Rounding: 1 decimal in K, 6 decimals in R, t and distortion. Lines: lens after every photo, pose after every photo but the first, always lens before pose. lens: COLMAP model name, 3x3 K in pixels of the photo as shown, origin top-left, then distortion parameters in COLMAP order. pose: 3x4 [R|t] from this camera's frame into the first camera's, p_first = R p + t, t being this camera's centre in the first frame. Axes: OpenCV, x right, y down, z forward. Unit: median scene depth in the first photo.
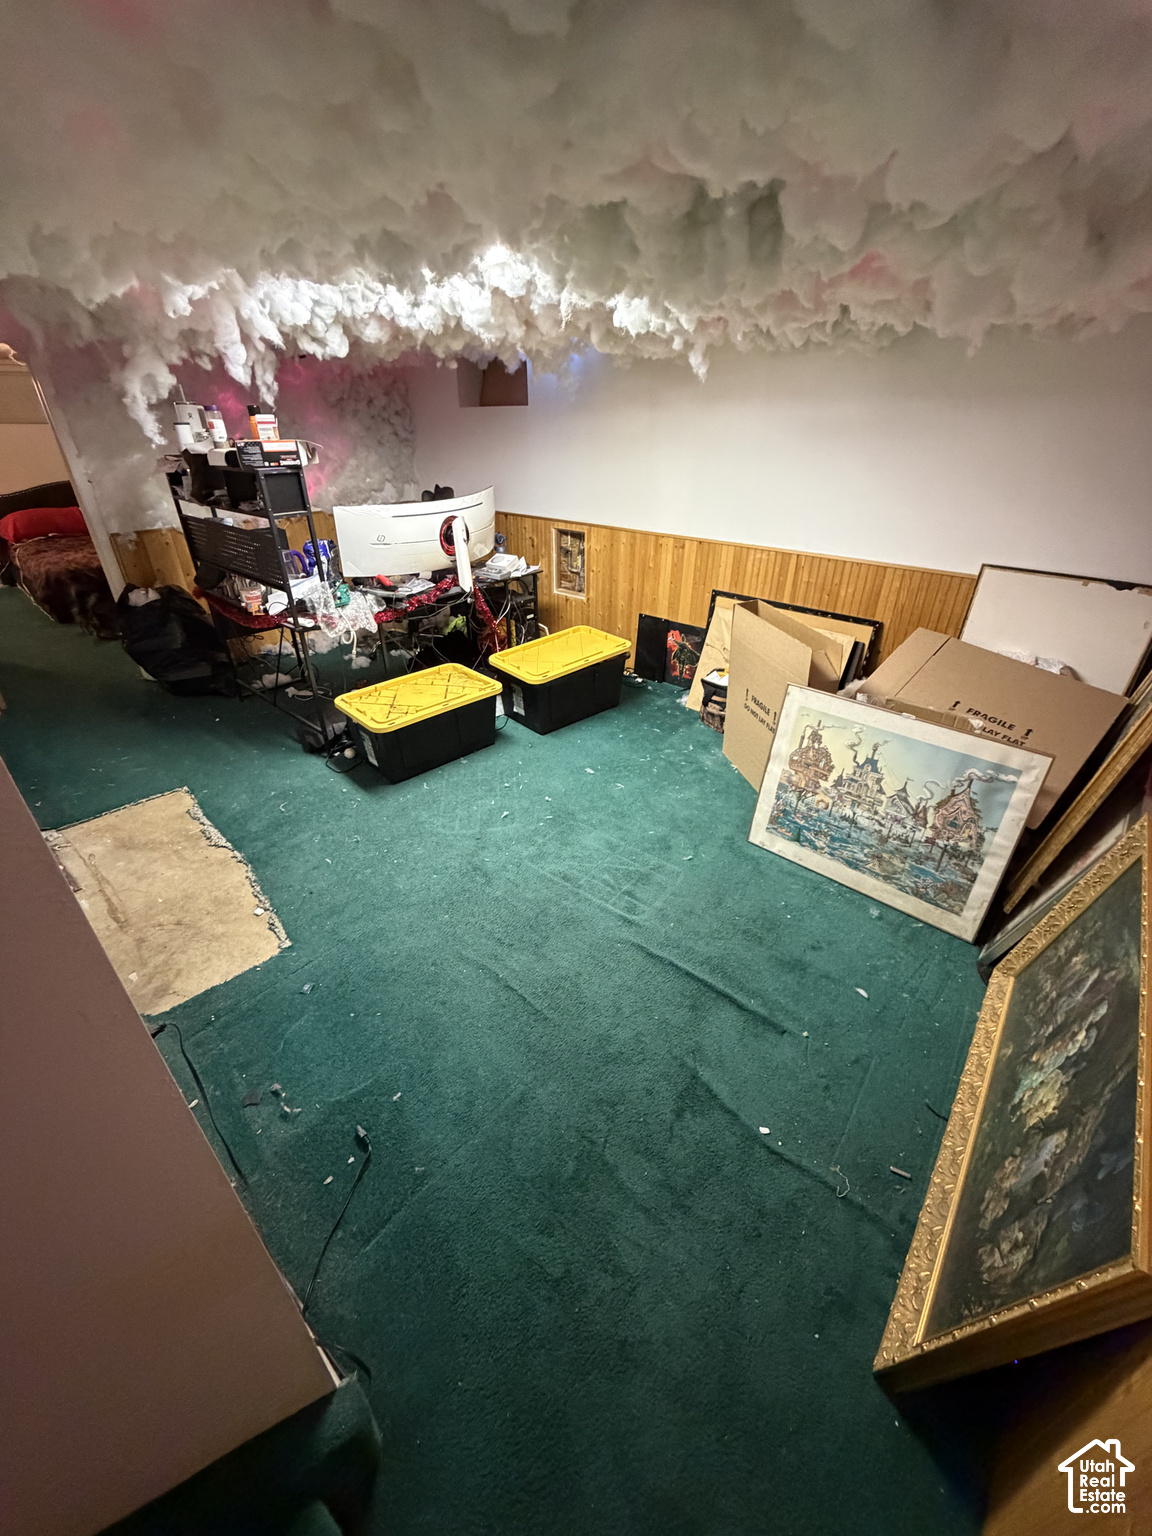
lens RADIAL K [[613.0, 0, 575.1], [0, 613.0, 760.1], [0, 0, 1]] dist [-0.002038, 0.000026]
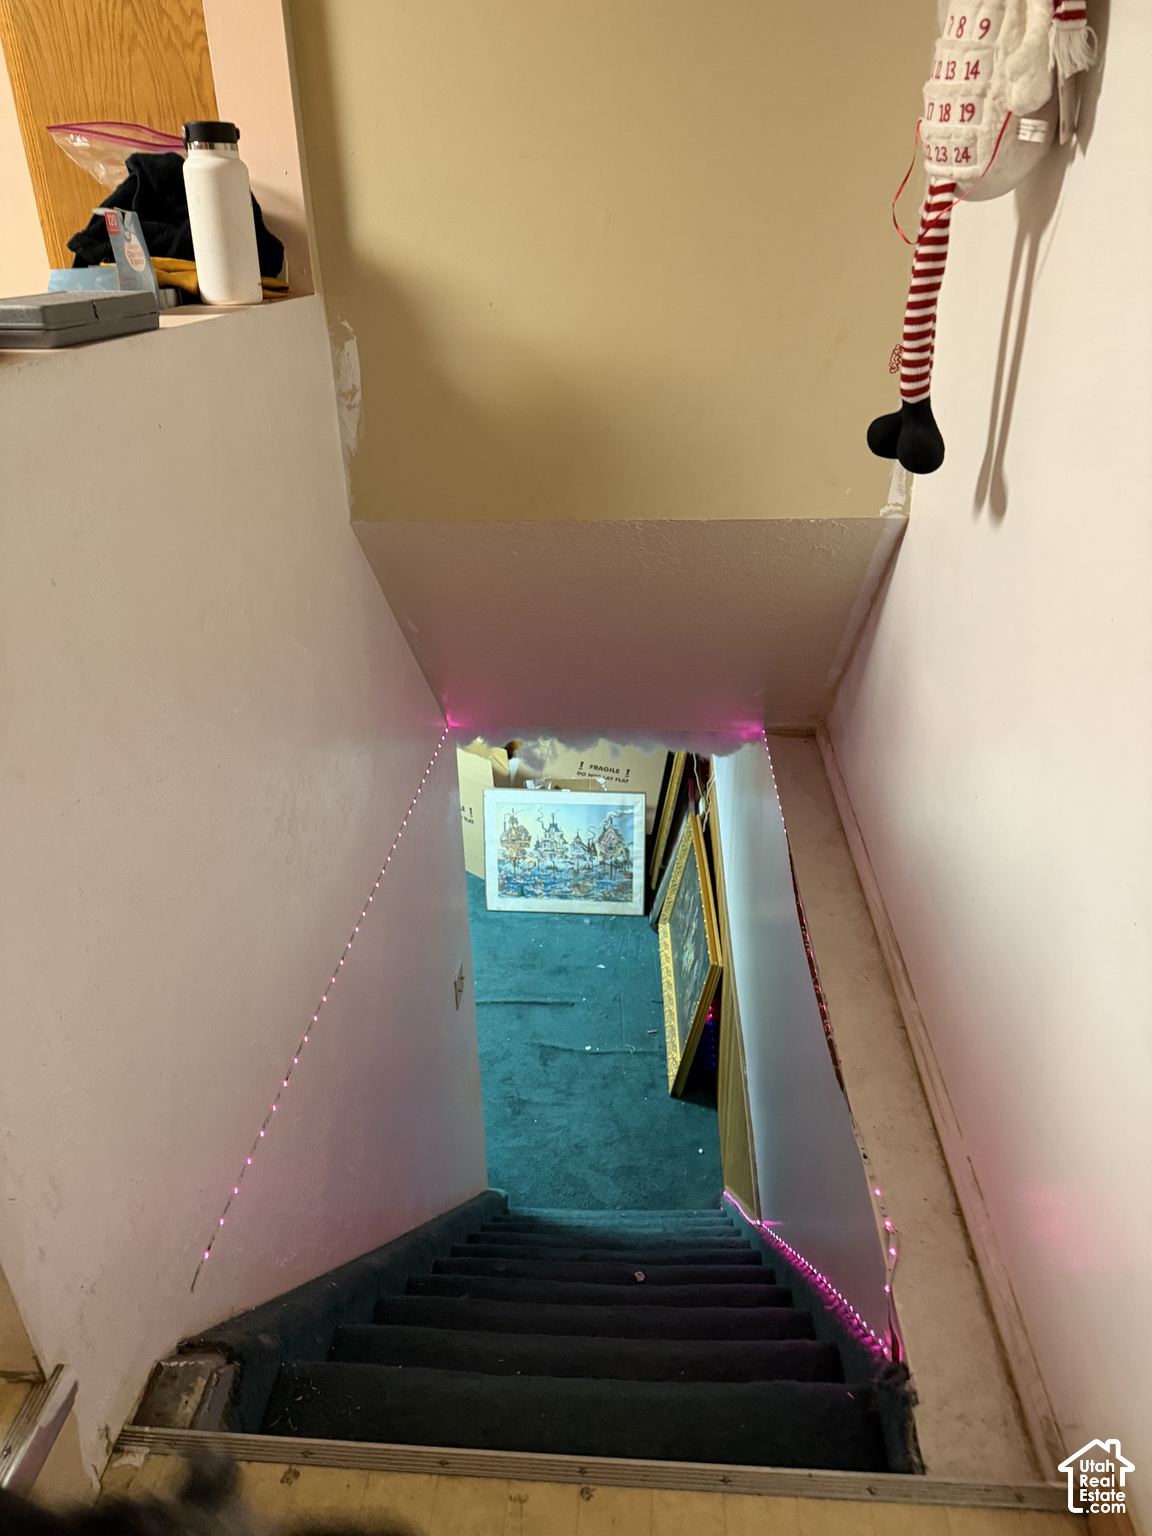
lens RADIAL K [[1106.2, 0, 576.0], [0, 1106.2, 768.0], [0, 0, 1]] dist [0.031221, -0.004928]
pose [[0.788229, -0.289270, 0.543156, -0.917128], [0.316769, 0.947440, 0.044885, -0.240652], [-0.527591, 0.136675, 0.838432, -1.335113]]
